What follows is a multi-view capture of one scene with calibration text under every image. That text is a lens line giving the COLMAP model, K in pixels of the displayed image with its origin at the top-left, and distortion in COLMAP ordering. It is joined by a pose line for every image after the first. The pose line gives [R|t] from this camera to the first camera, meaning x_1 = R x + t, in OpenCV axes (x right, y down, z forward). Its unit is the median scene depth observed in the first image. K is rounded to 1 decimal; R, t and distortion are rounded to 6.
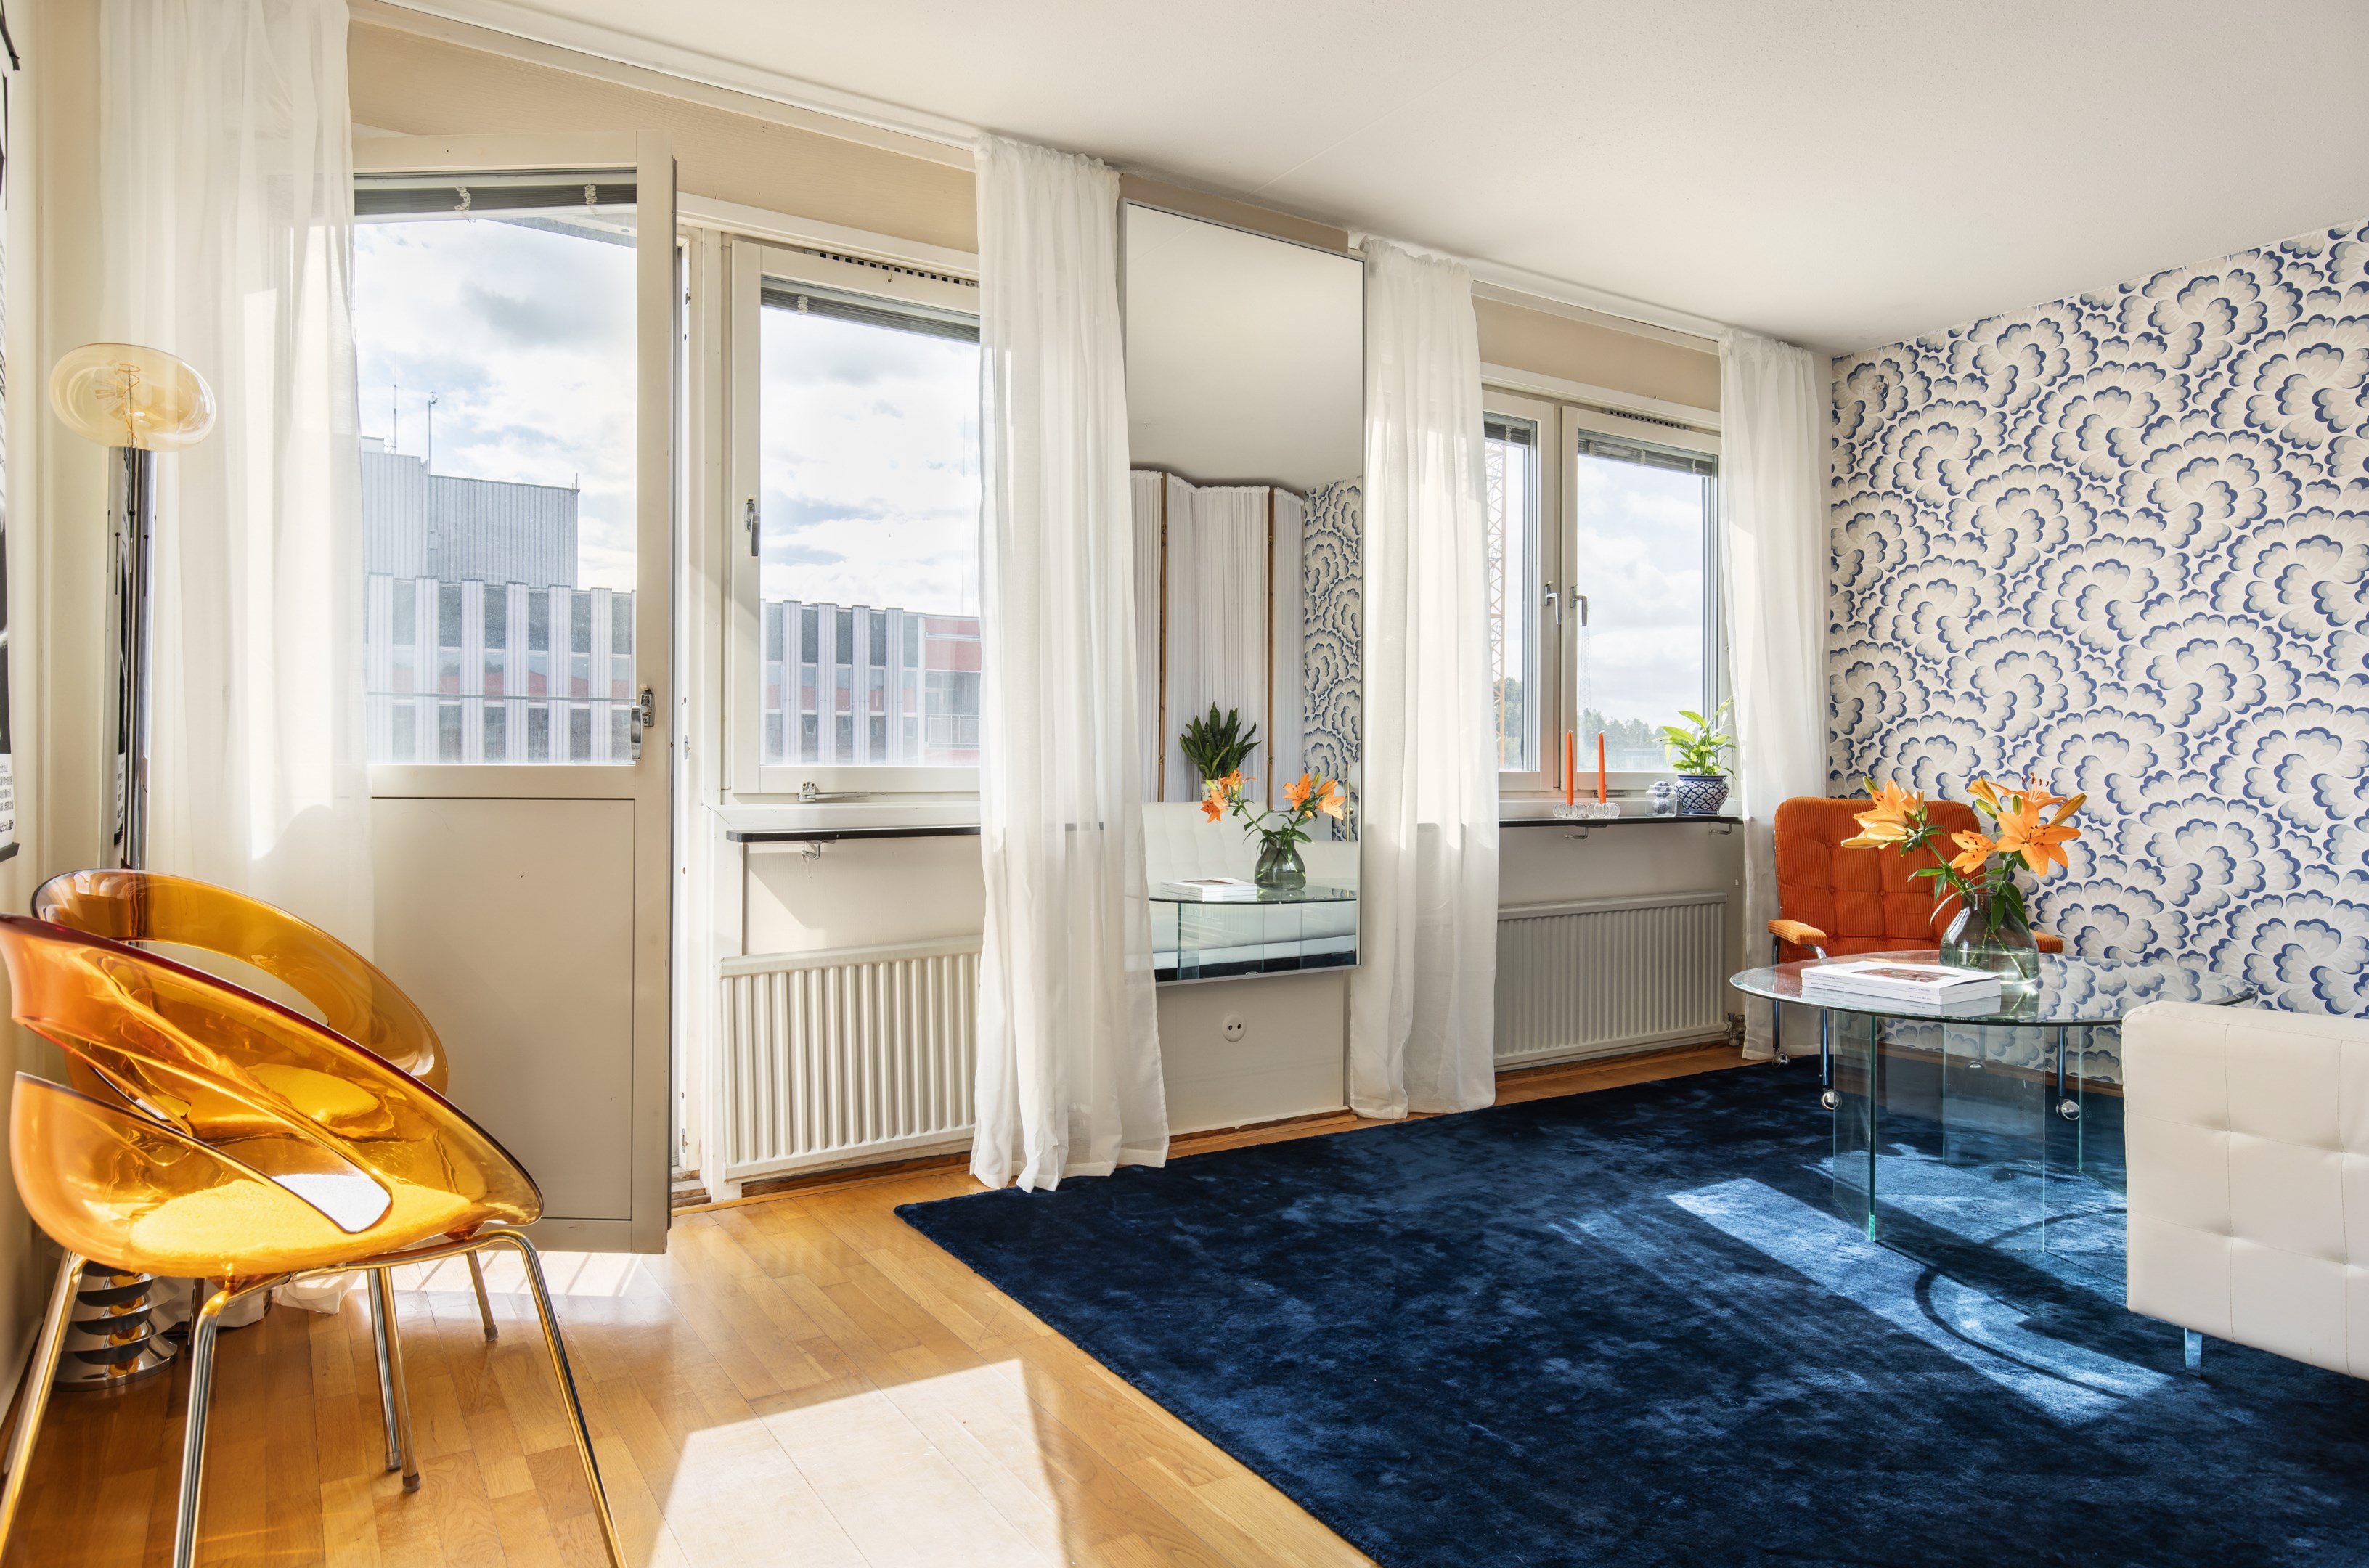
lens RADIAL K [[1419.1, 0, 1184.8], [0, 1419.1, 777.9], [0, 0, 1]] dist [0.003067, 0.001672]
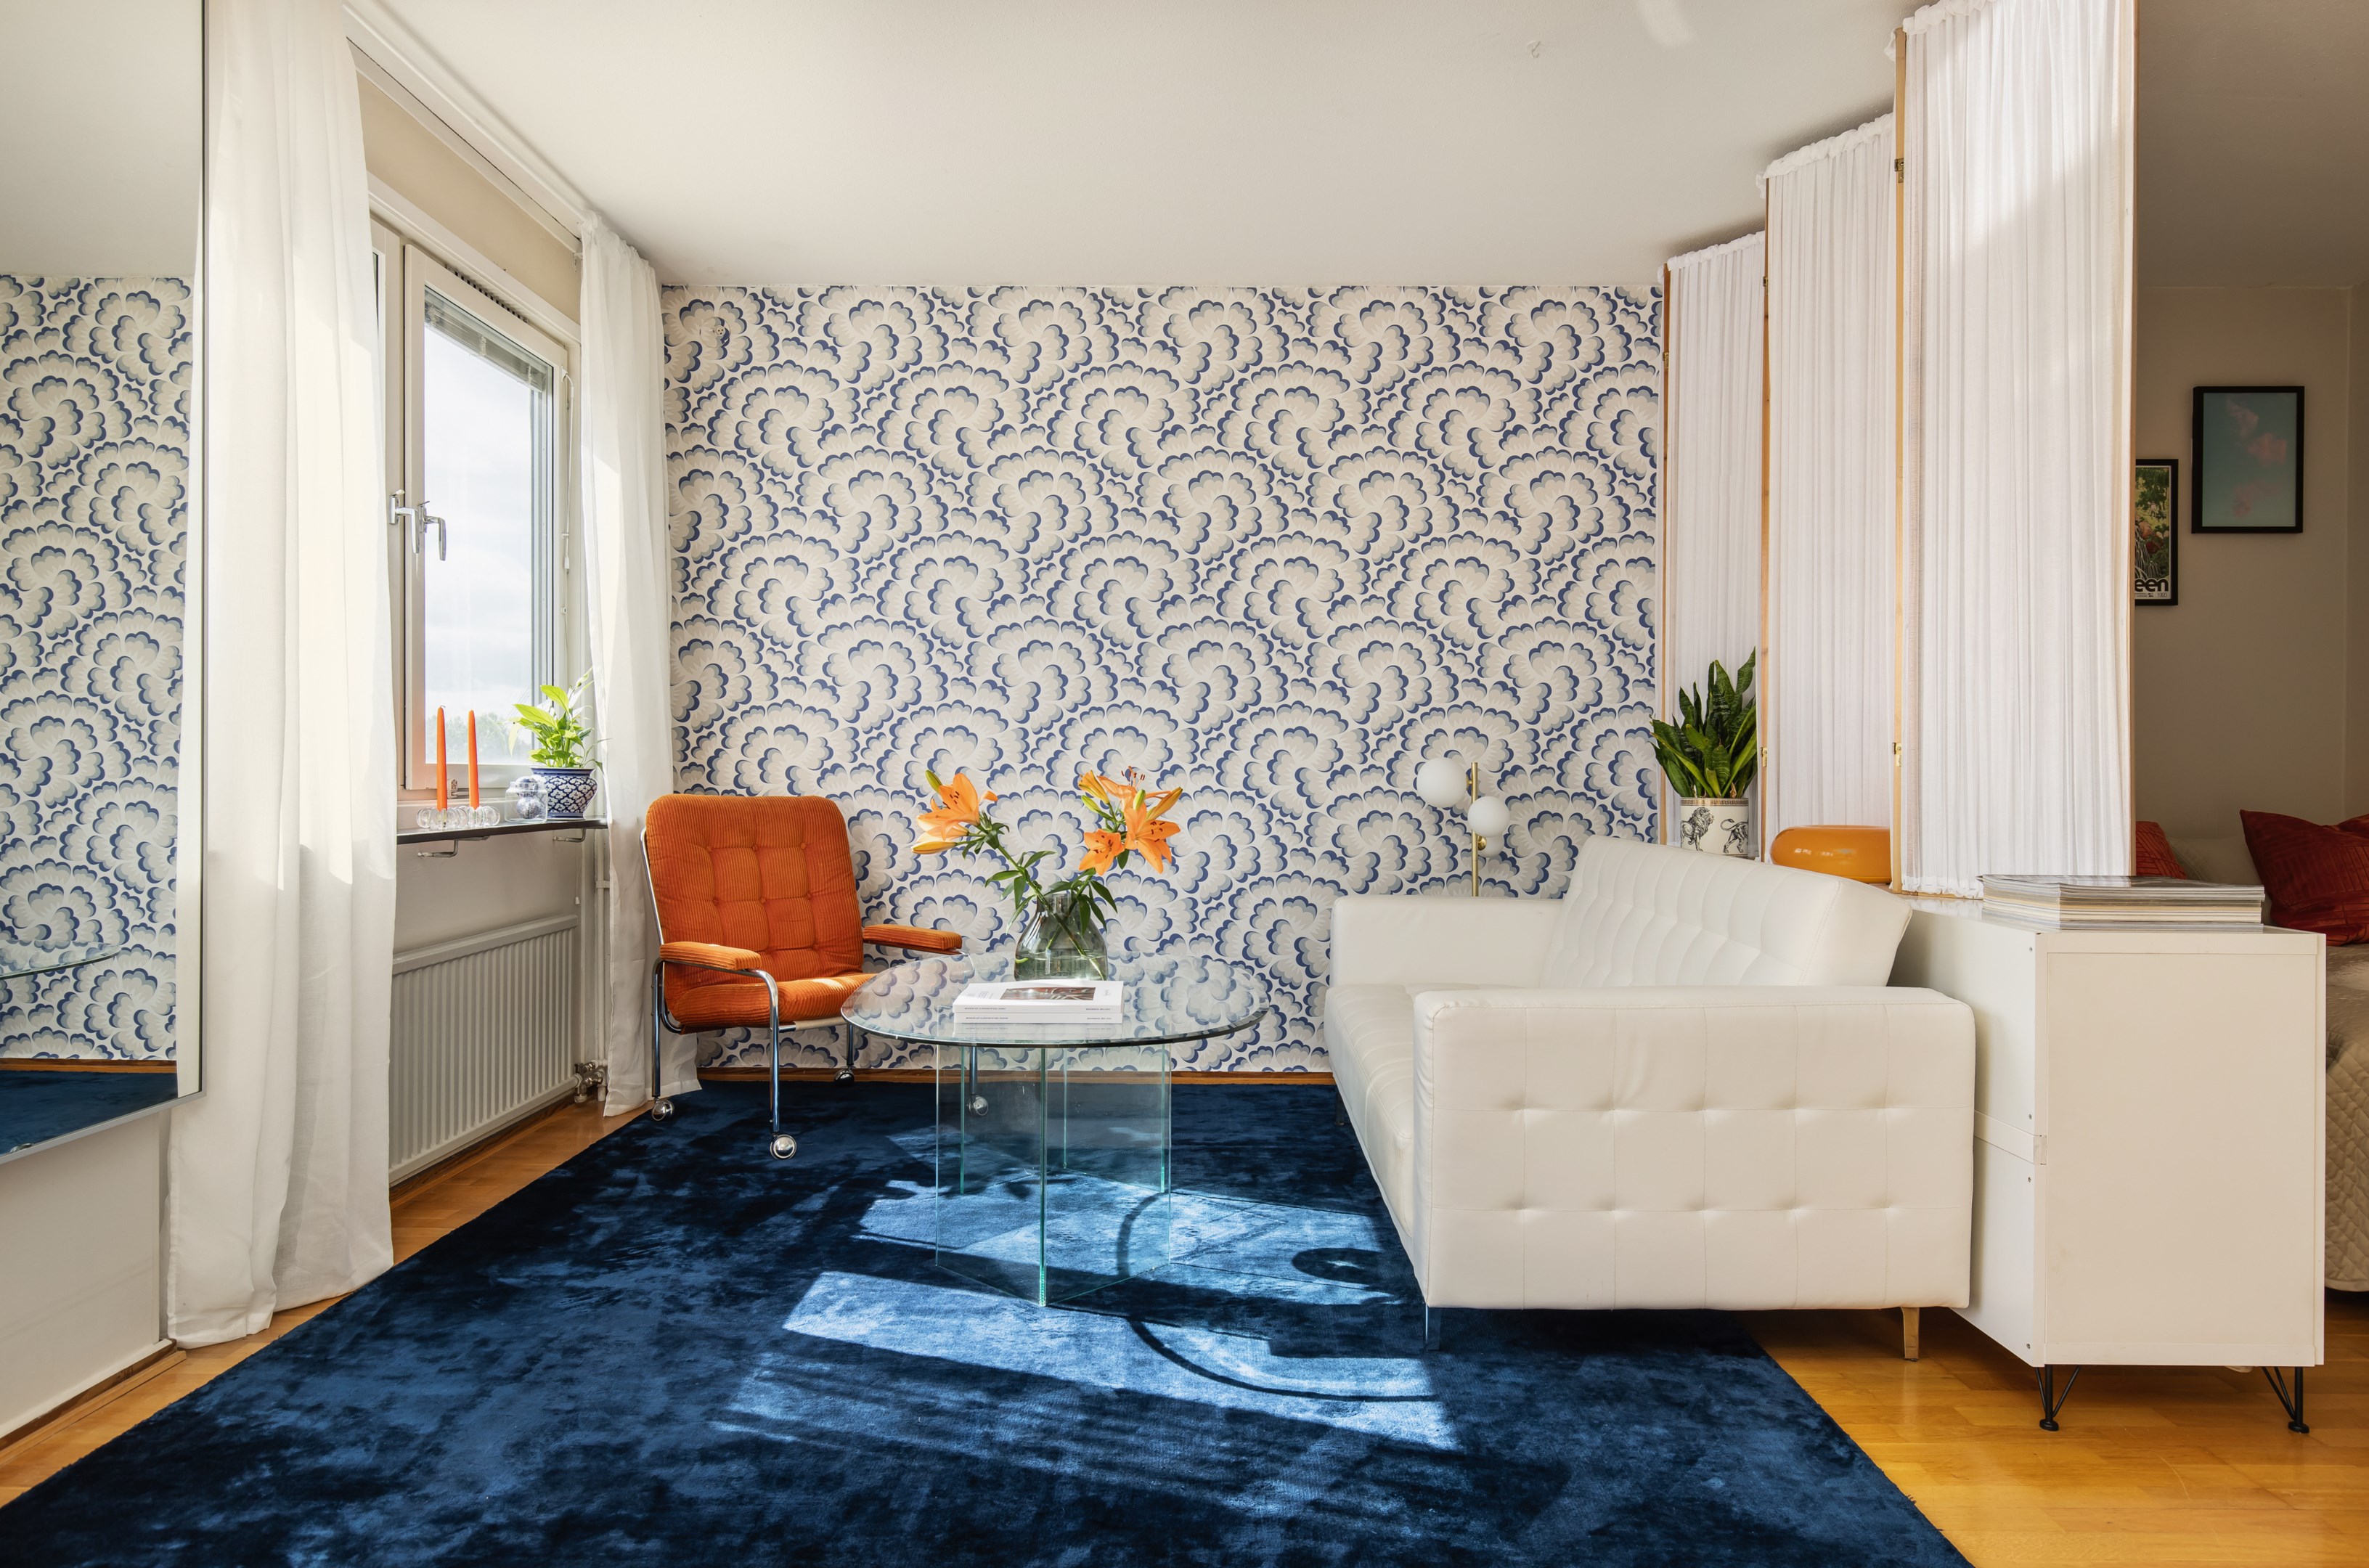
lens RADIAL K [[1477.7, 0, 1197.3], [0, 1477.7, 778.5], [0, 0, 1]] dist [0.003873, -0.001866]
pose [[0.547396, -0.007893, 0.836837, -0.196674], [0.001286, 0.999962, 0.008590, -0.004552], [-0.836873, -0.003626, 0.547385, 0.383916]]
